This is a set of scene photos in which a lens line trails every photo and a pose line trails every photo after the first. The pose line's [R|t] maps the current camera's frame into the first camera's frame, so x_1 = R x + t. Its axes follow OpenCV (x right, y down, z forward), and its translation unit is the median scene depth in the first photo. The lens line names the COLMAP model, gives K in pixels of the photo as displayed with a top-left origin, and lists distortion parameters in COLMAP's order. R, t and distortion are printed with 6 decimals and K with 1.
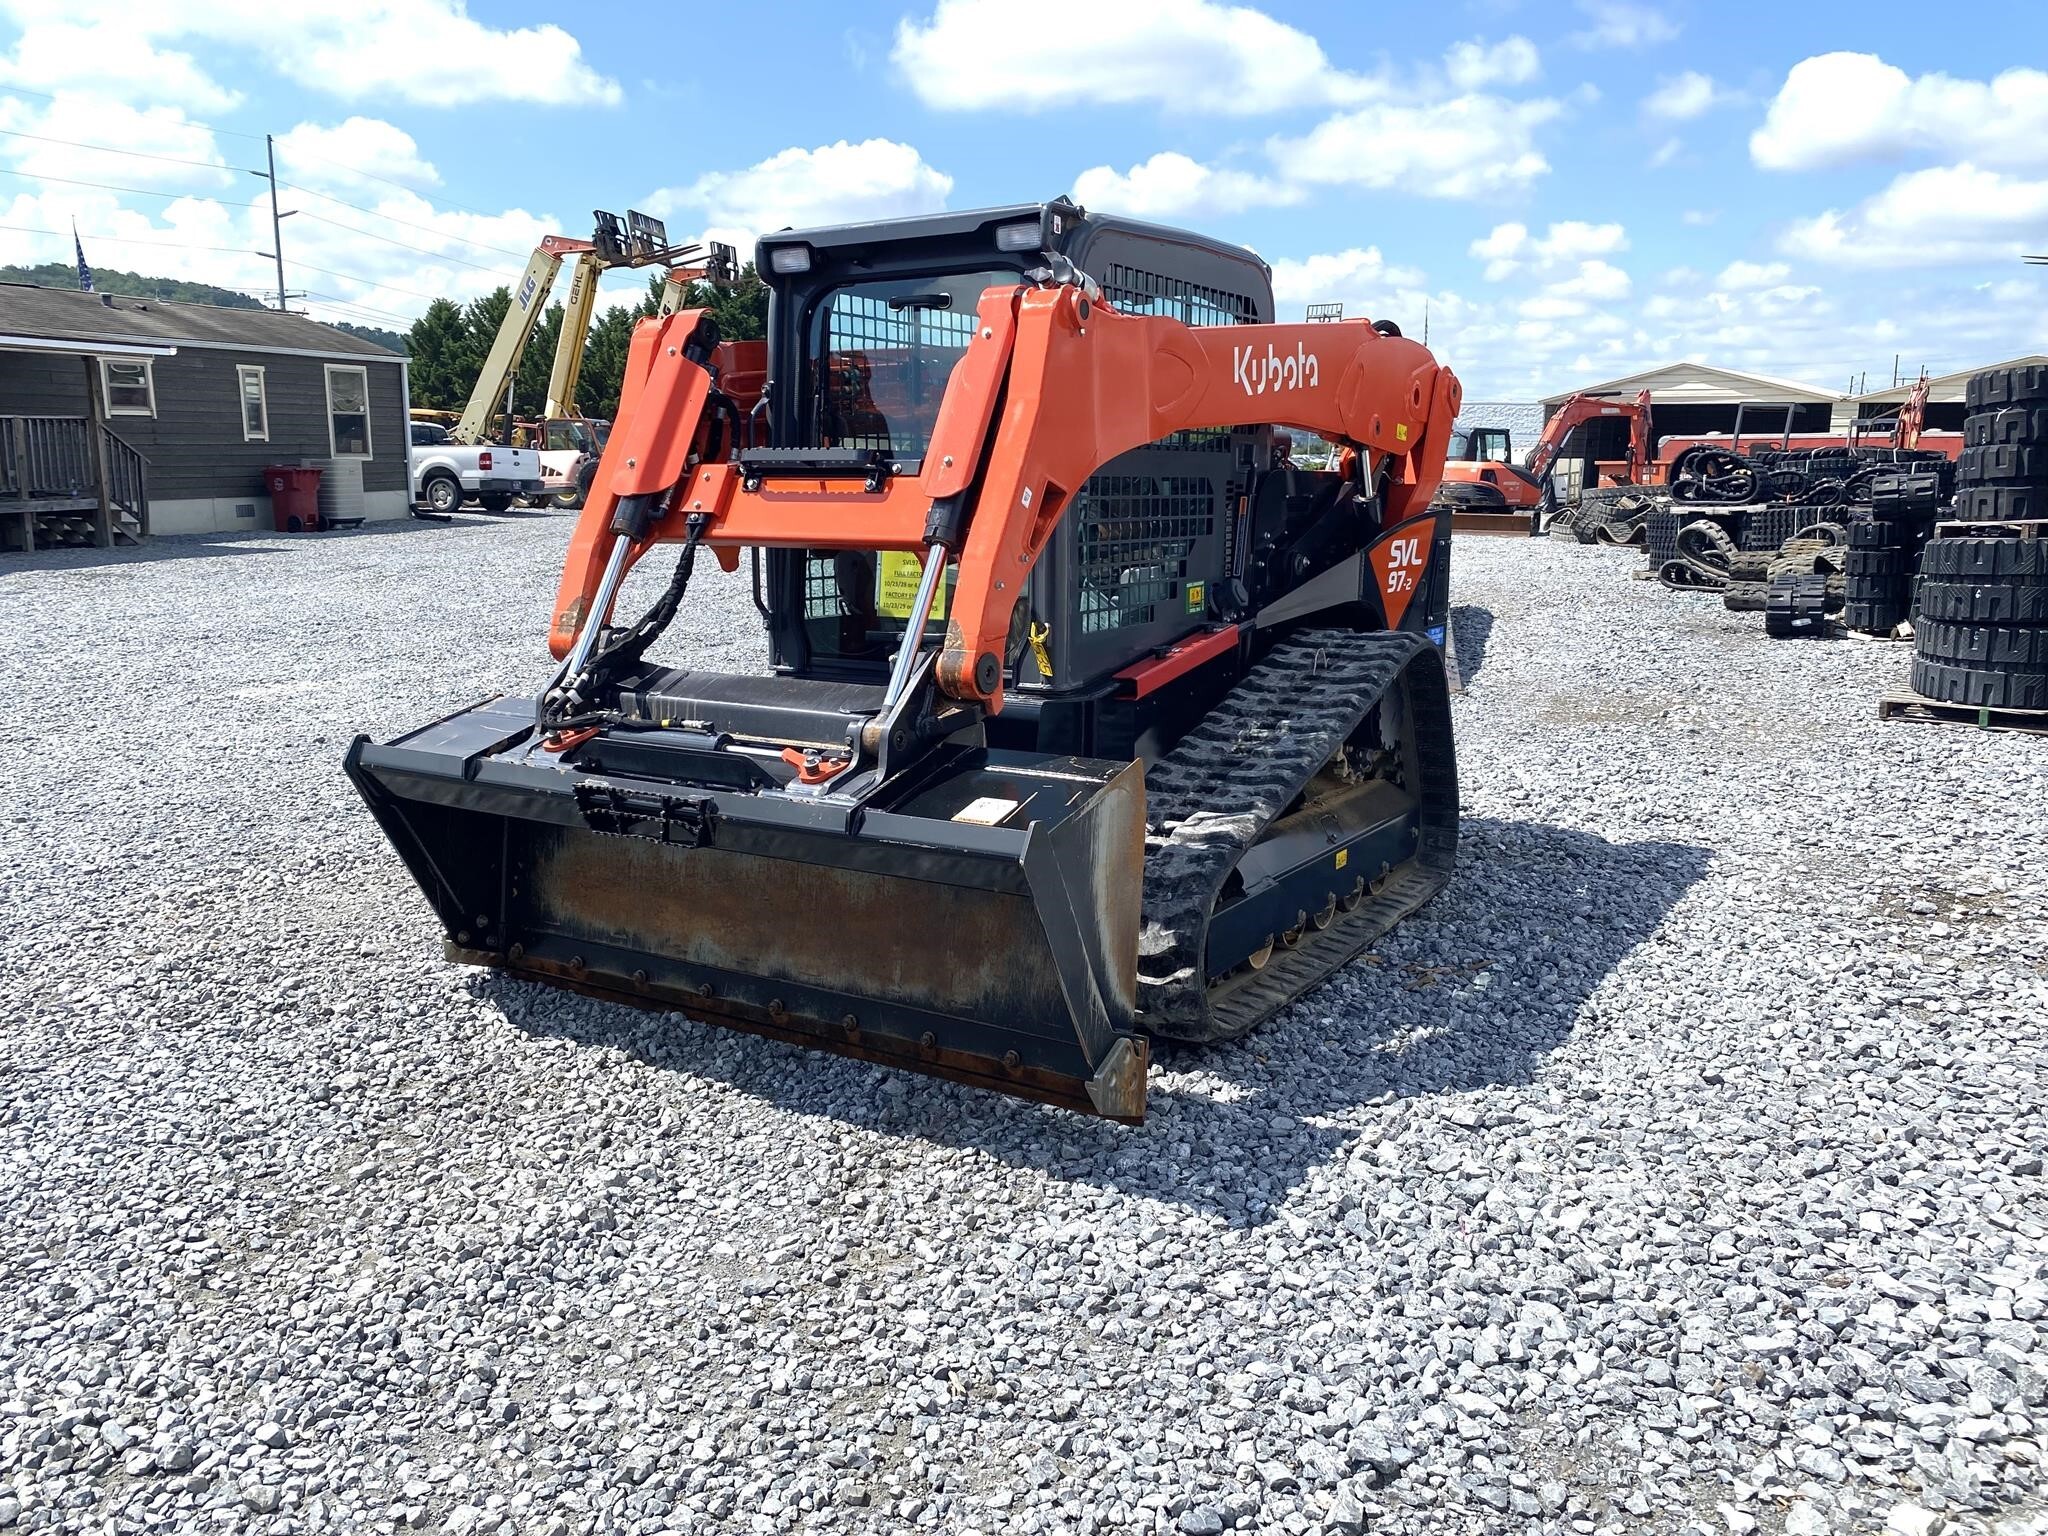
lens RADIAL K [[1571.6, 0, 1012.9], [0, 1571.6, 787.0], [0, 0, 1]] dist [0.021986, -0.018089]
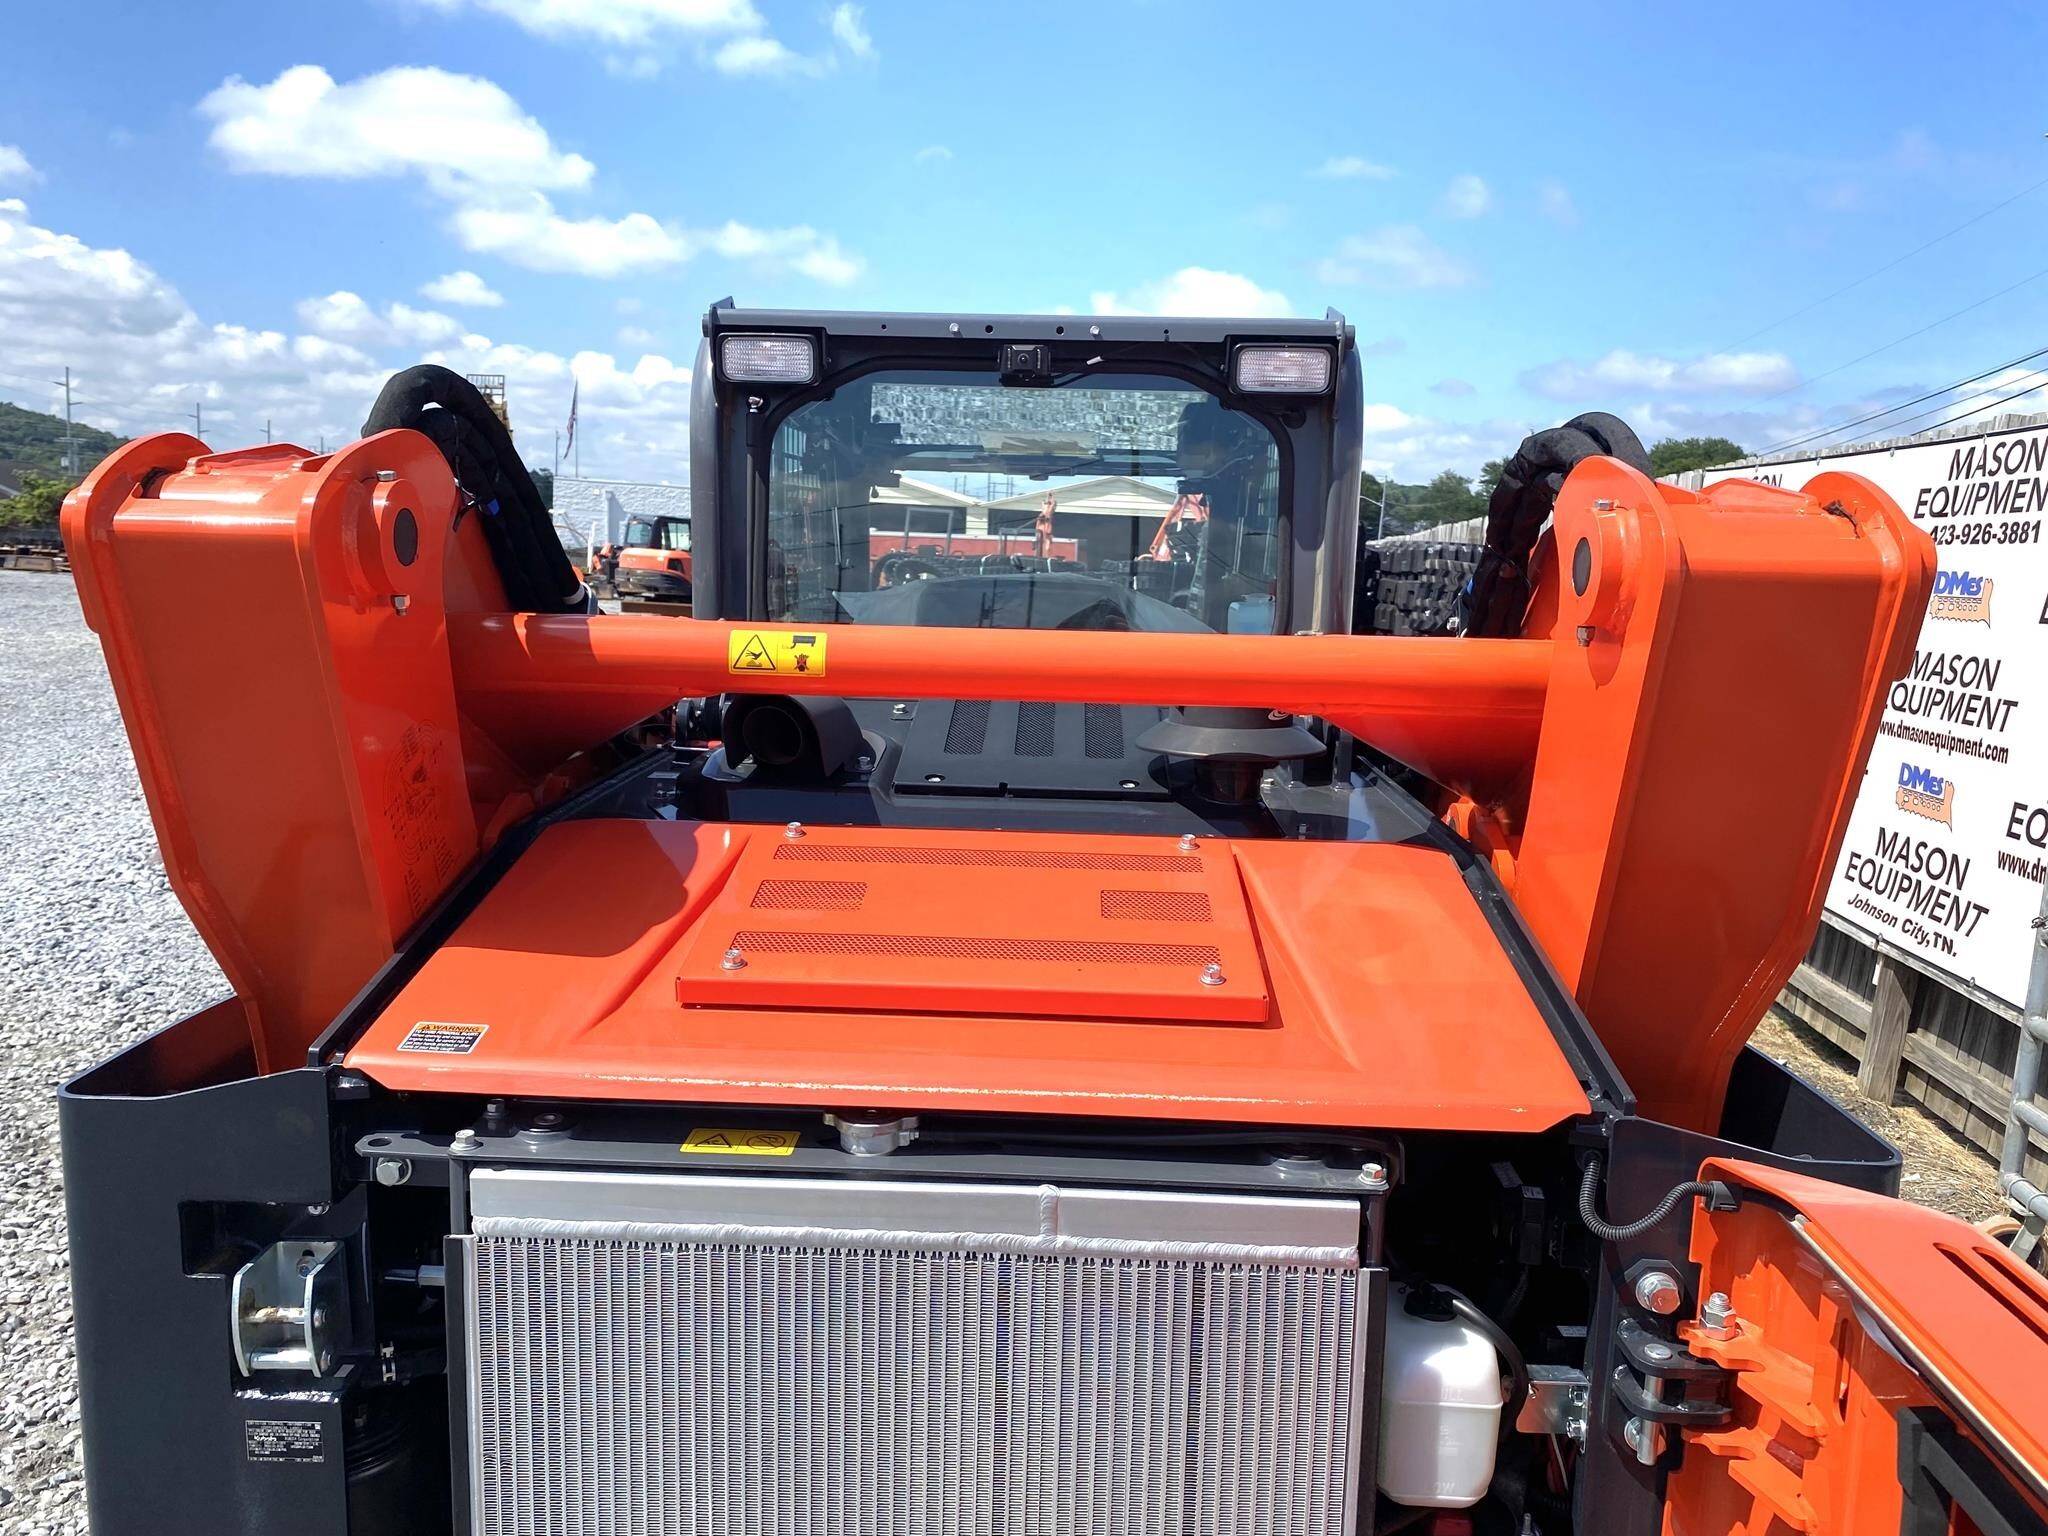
lens RADIAL K [[1571.6, 0, 1027.2], [0, 1571.6, 785.4], [0, 0, 1]] dist [0.021986, -0.018089]
pose [[0.865020, -0.042011, 0.499976, -0.049300], [0.065090, 0.997464, -0.028800, -0.153627], [-0.497498, 0.057456, 0.865560, 0.415812]]
